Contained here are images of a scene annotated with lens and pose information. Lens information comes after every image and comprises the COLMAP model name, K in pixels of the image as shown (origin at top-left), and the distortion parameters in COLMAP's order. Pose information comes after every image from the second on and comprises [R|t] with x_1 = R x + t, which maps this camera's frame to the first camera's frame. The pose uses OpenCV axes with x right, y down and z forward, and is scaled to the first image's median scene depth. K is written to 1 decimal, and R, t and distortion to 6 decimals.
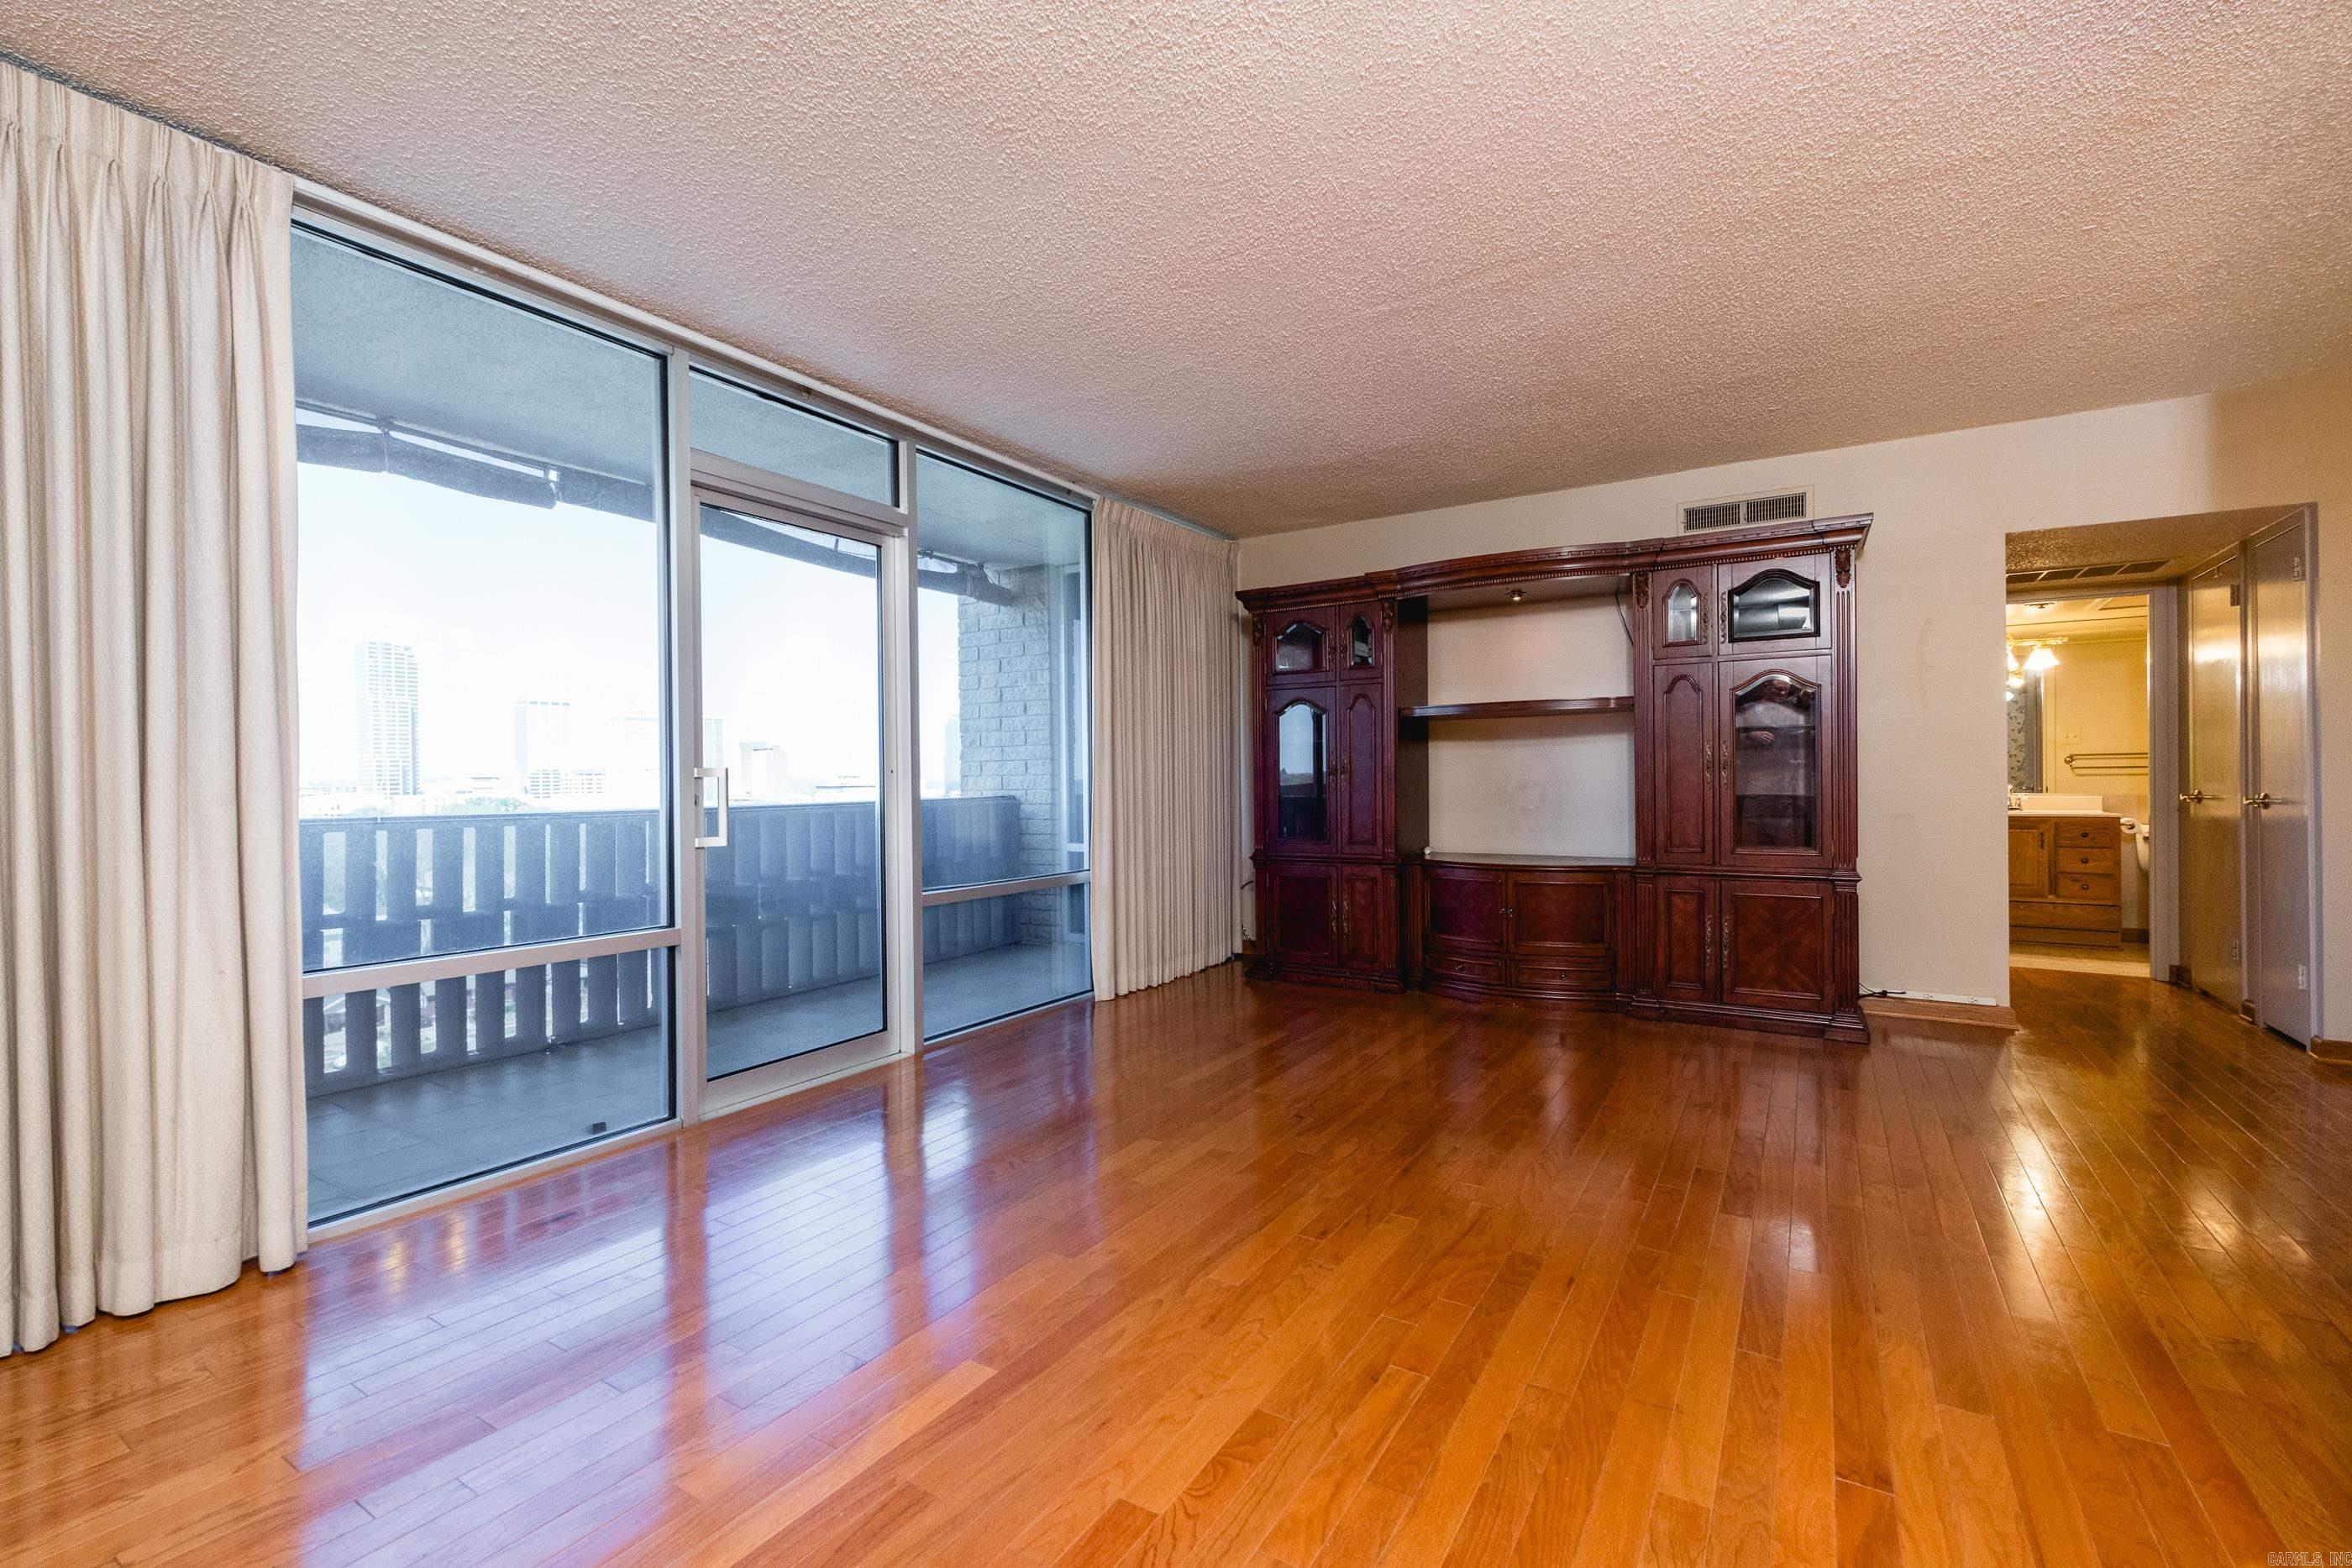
lens RADIAL K [[1017.3, 0, 1200.5], [0, 1017.3, 784.3], [0, 0, 1]] dist [0.012331, -0.005558]
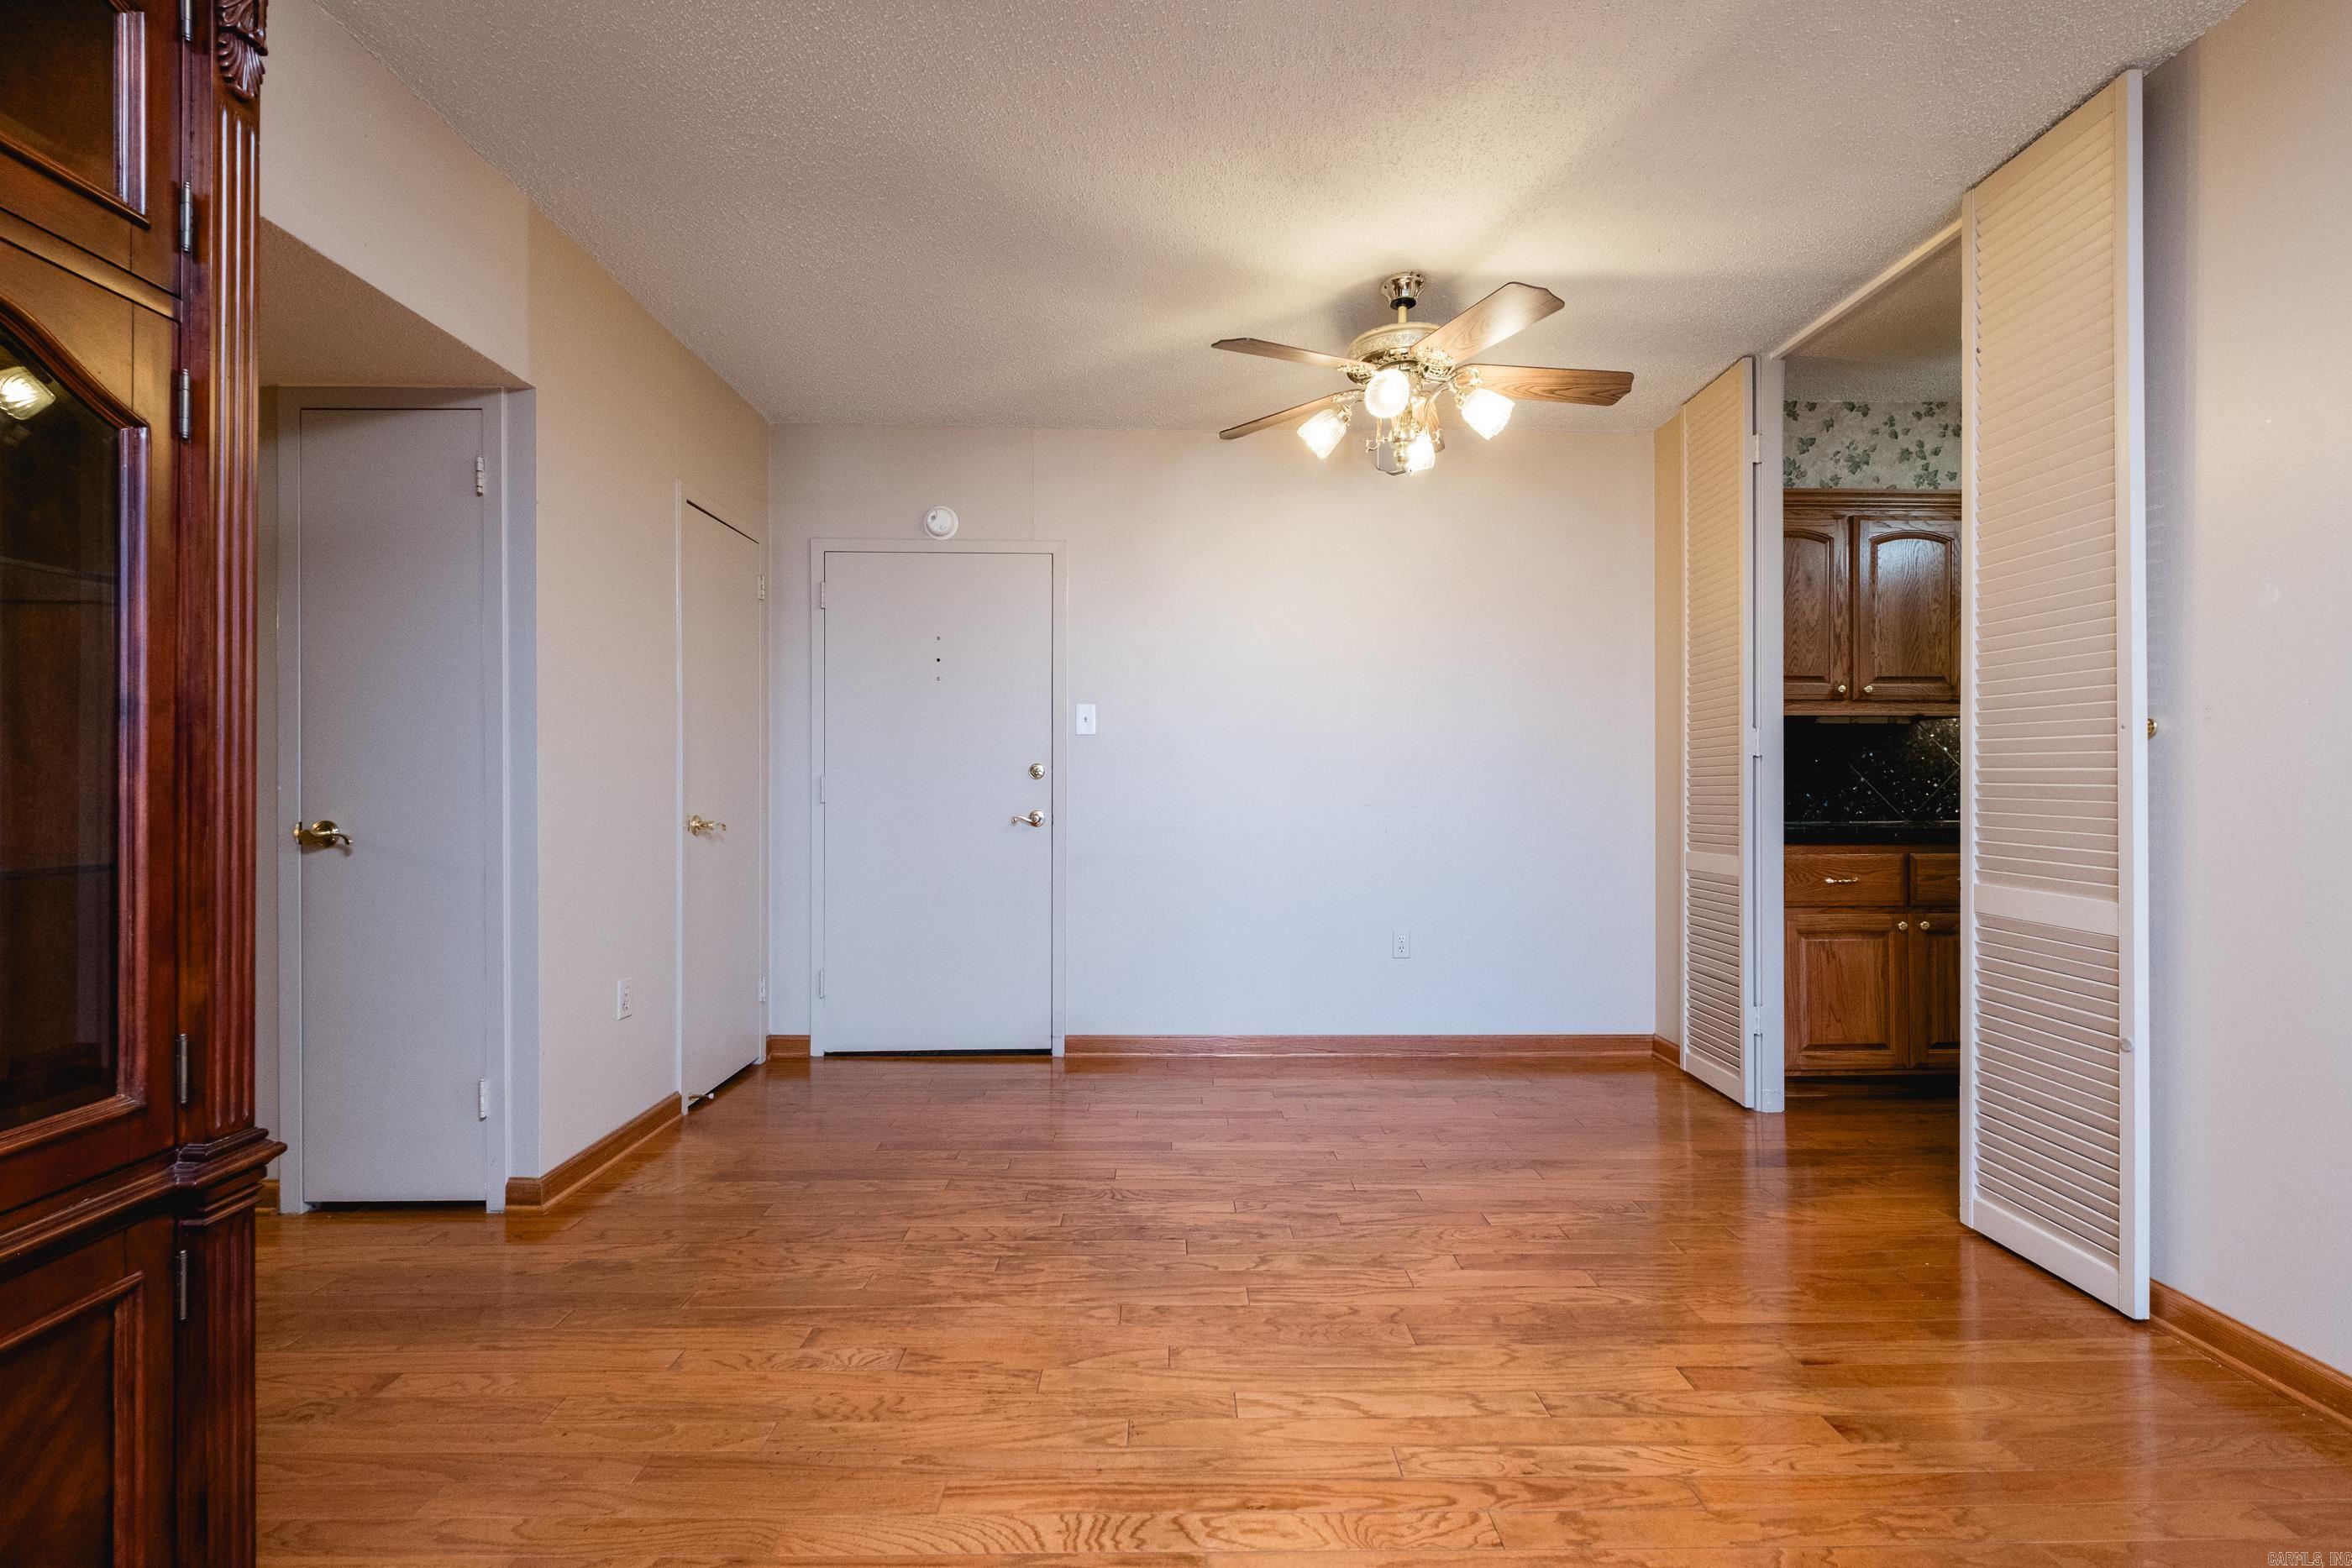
lens RADIAL K [[1017.3, 0, 1188.0], [0, 1017.3, 786.3], [0, 0, 1]] dist [0.012331, -0.005558]
pose [[-0.542604, 0.006512, 0.839963, 0.233662], [0.012321, 0.999924, 0.000207, -0.004703], [-0.839898, 0.010462, -0.542643, 0.787916]]
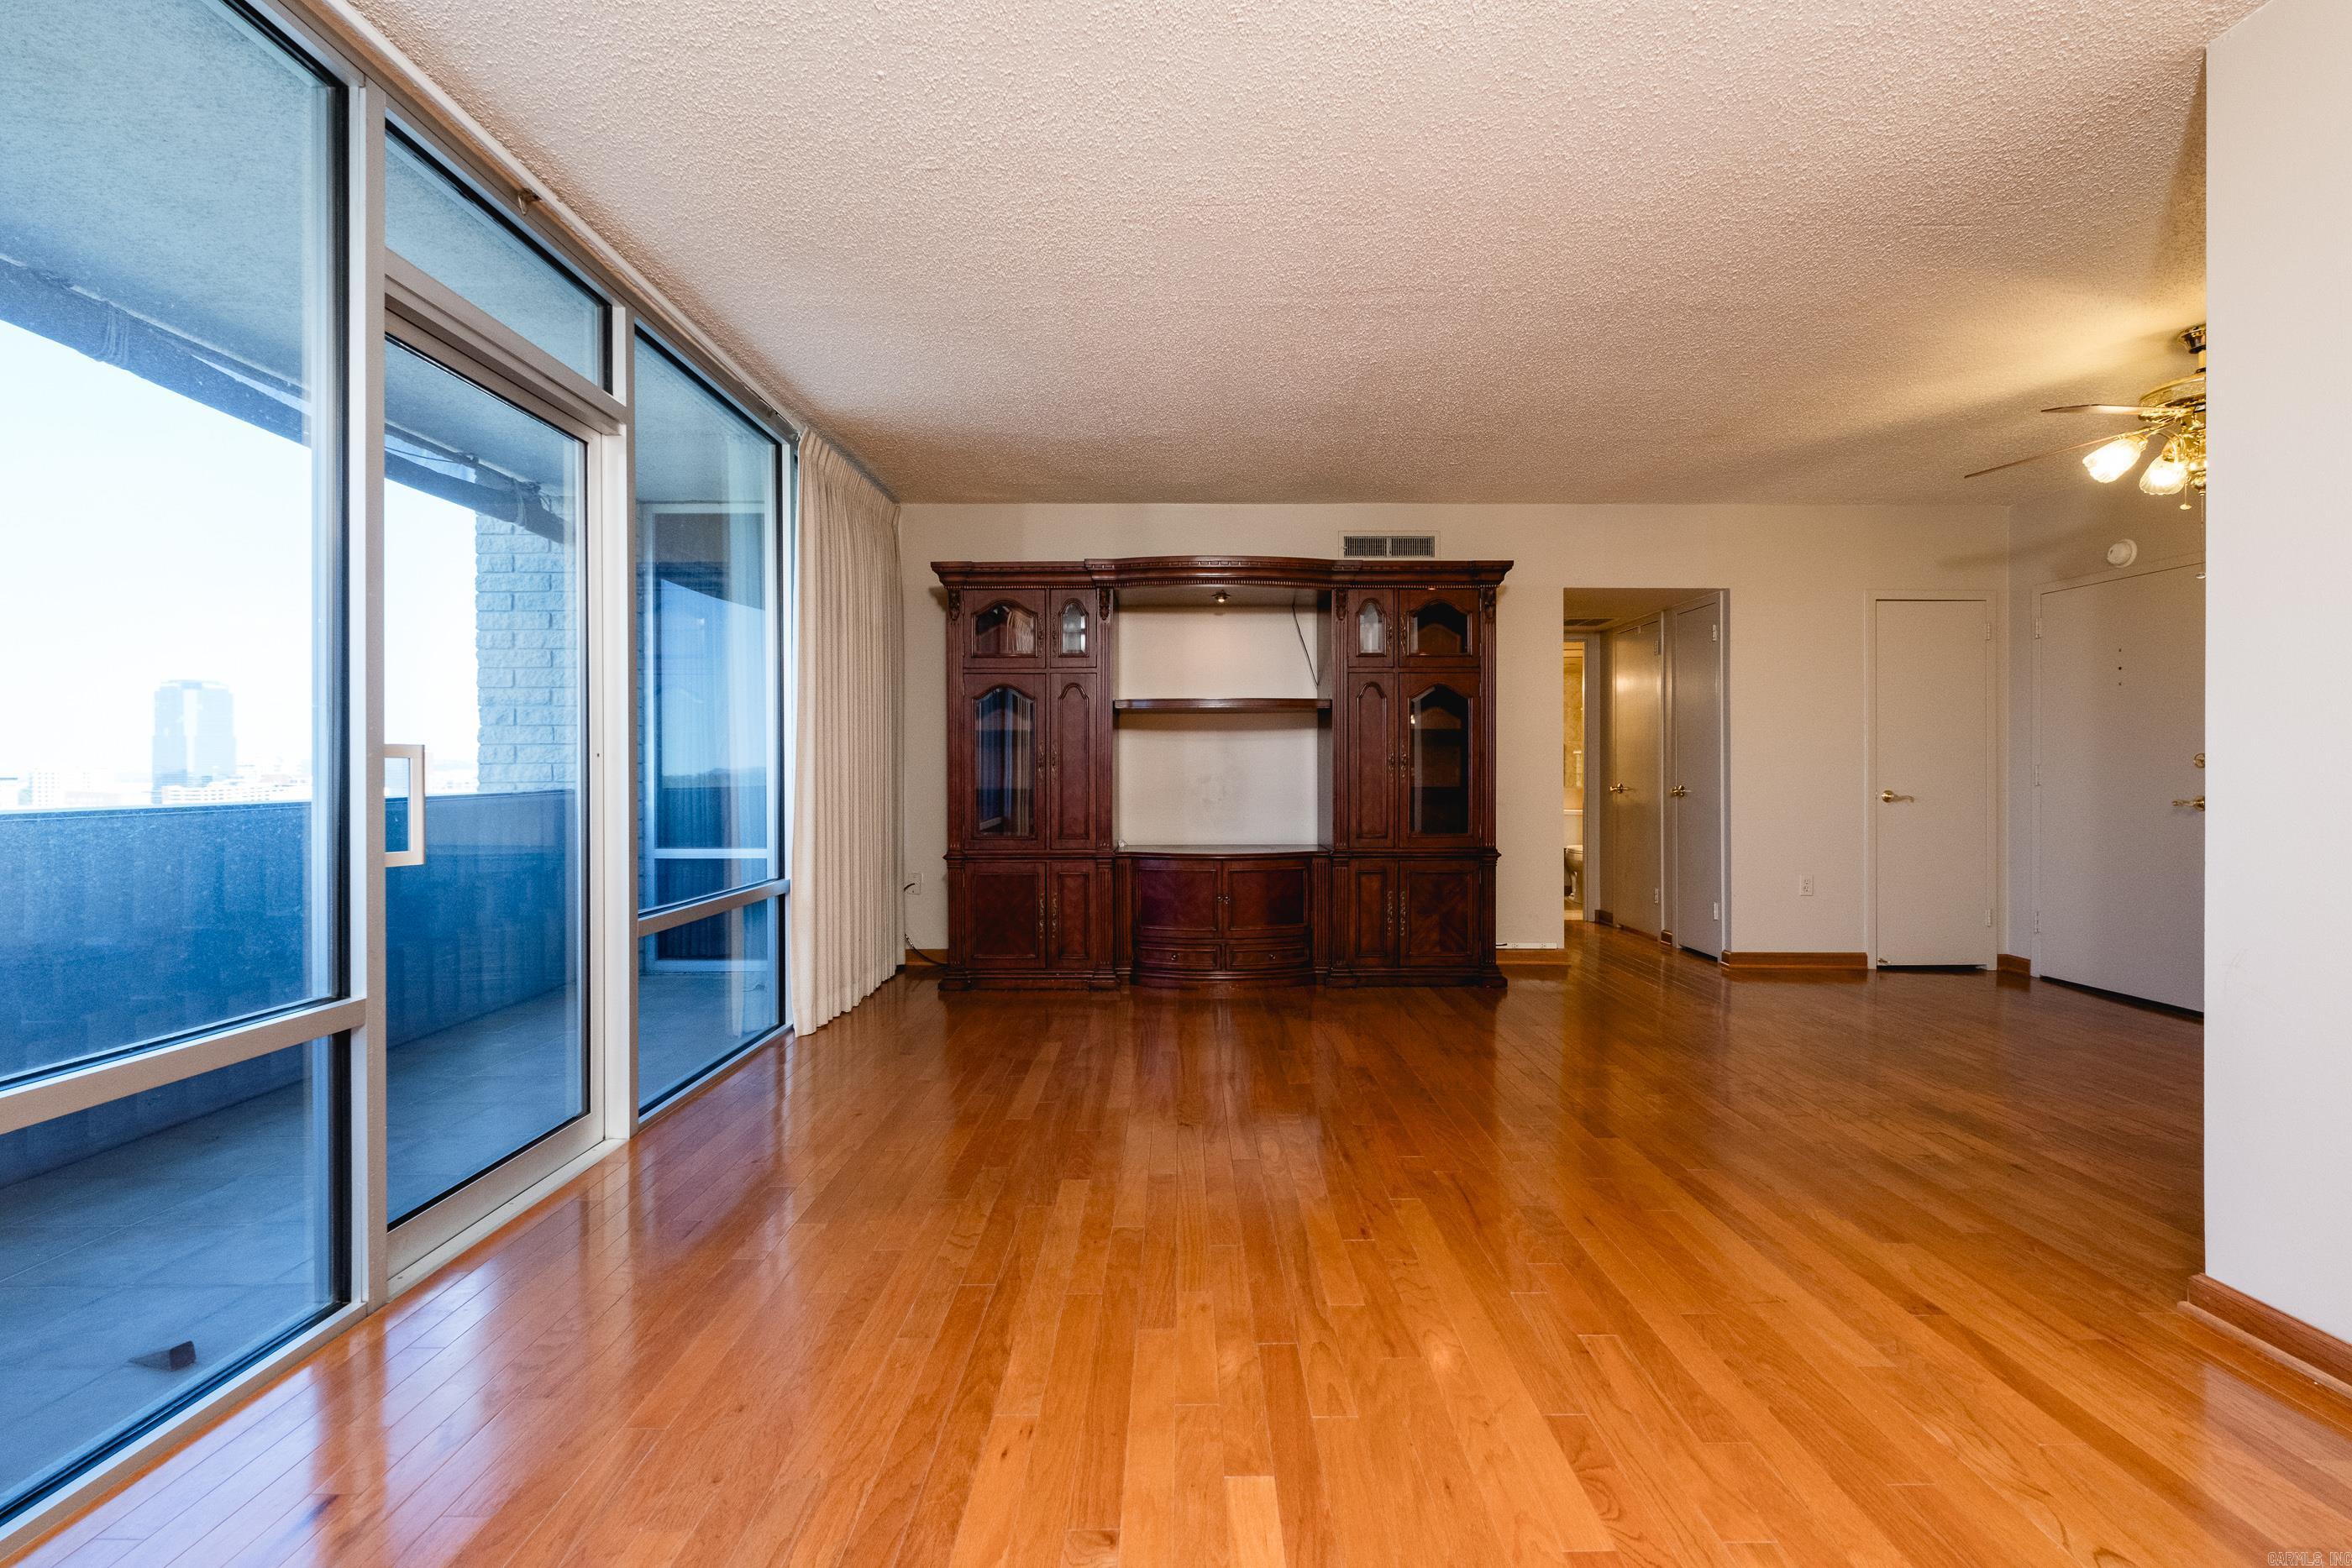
lens RADIAL K [[1017.3, 0, 1193.4], [0, 1017.3, 771.7], [0, 0, 1]] dist [0.012331, -0.005558]
pose [[0.847064, 0.008316, 0.531426, -0.269892], [-0.003934, 0.999948, -0.009378, 0.004224], [-0.531477, 0.005854, 0.847053, 0.127336]]
